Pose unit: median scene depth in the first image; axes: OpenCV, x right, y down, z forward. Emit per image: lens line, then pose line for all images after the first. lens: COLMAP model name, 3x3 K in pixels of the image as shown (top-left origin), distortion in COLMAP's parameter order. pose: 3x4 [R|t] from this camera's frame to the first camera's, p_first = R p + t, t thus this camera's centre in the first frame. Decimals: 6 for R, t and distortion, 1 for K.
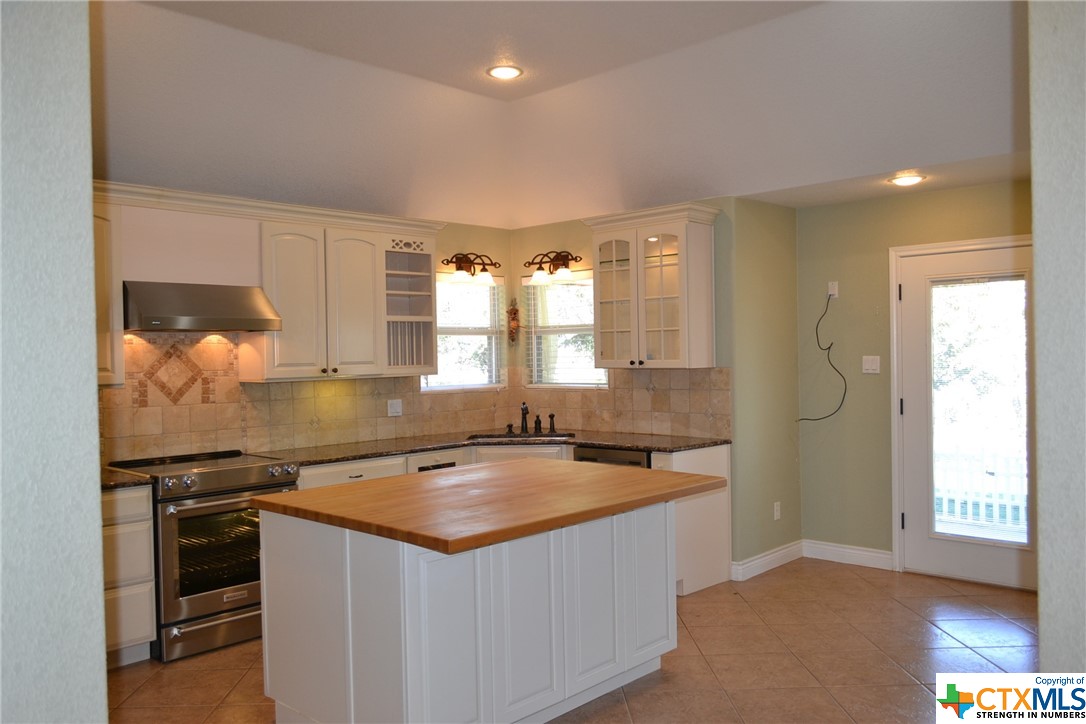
lens RADIAL K [[860.1, 0, 546.9], [0, 860.1, 361.9], [0, 0, 1]] dist [-0.005367, -0.002910]
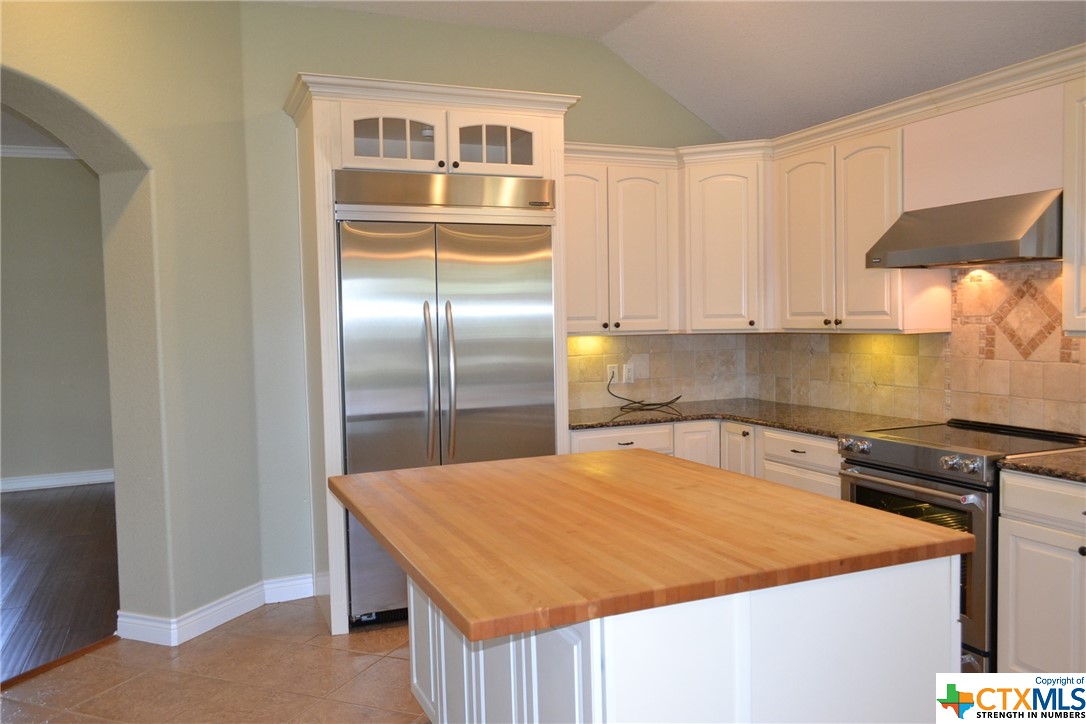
lens RADIAL K [[860.1, 0, 544.3], [0, 860.1, 362.7], [0, 0, 1]] dist [-0.005367, -0.002910]
pose [[-0.399100, 0.076324, -0.913725, 0.358535], [0.017261, 0.996978, 0.075739, -0.010116], [0.916745, 0.014455, -0.399211, 0.772481]]
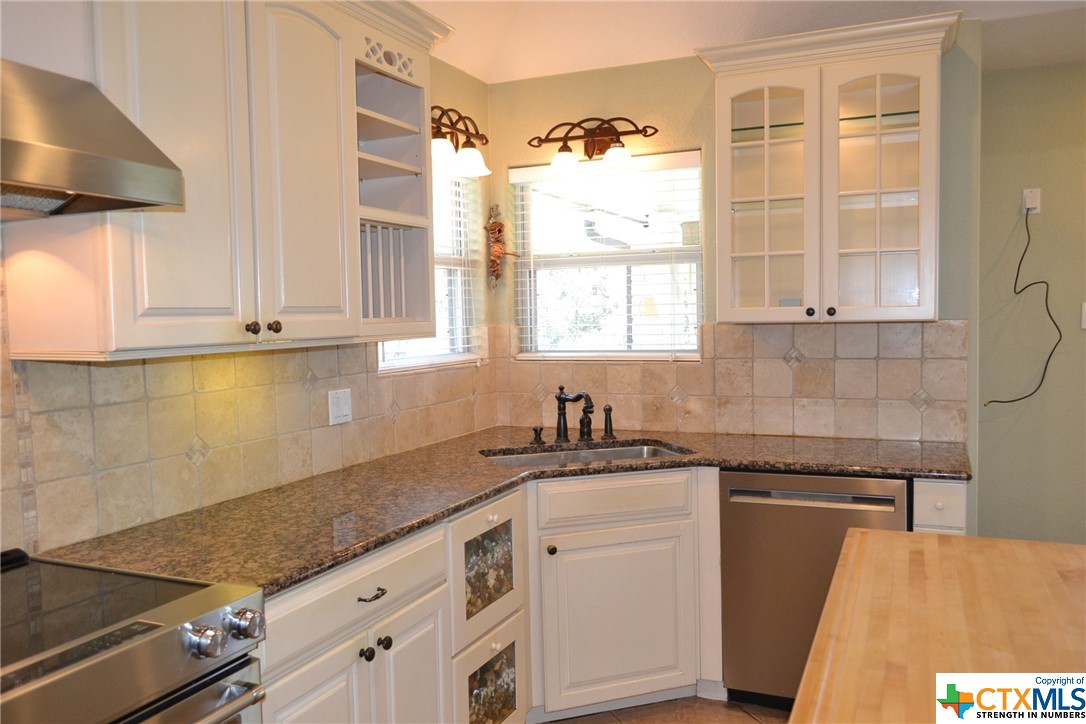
lens RADIAL K [[860.1, 0, 546.7], [0, 860.1, 361.8], [0, 0, 1]] dist [-0.005367, -0.002910]
pose [[0.938893, -0.018596, 0.343706, -0.242503], [0.004965, 0.999167, 0.040498, 0.009673], [-0.344173, -0.036317, 0.938204, 0.525106]]
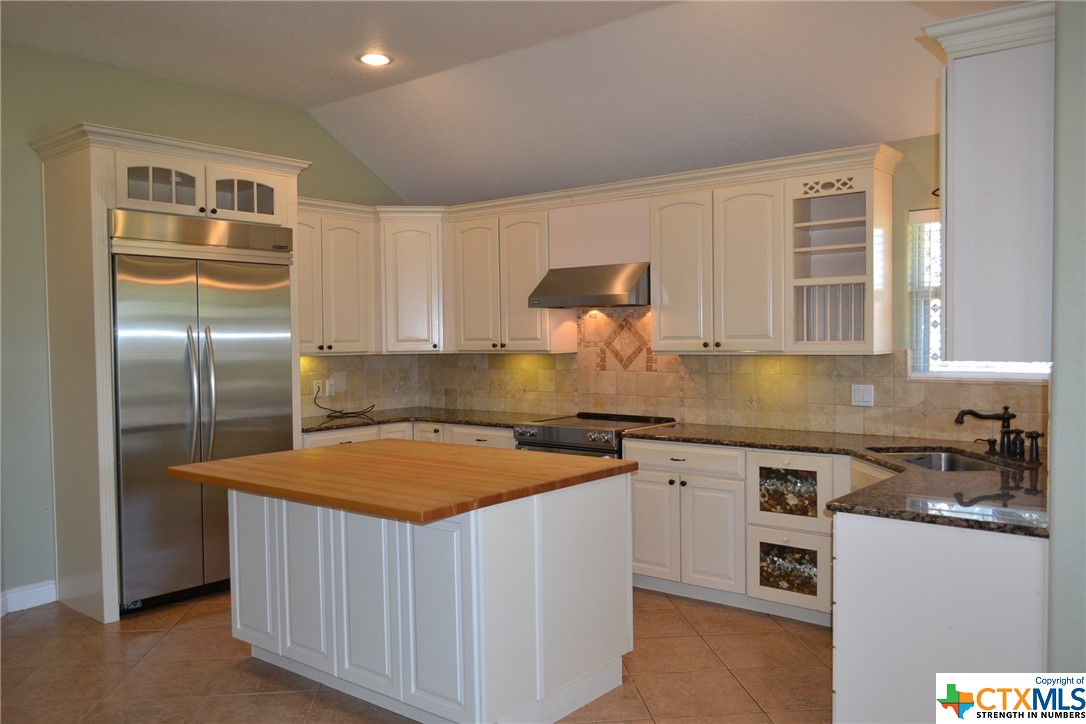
lens RADIAL K [[860.1, 0, 543.6], [0, 860.1, 362.9], [0, 0, 1]] dist [-0.005367, -0.002910]
pose [[0.079772, 0.048569, -0.995629, 0.592324], [-0.001651, 0.998817, 0.048593, -0.013388], [0.996812, -0.002232, 0.079758, 0.676304]]
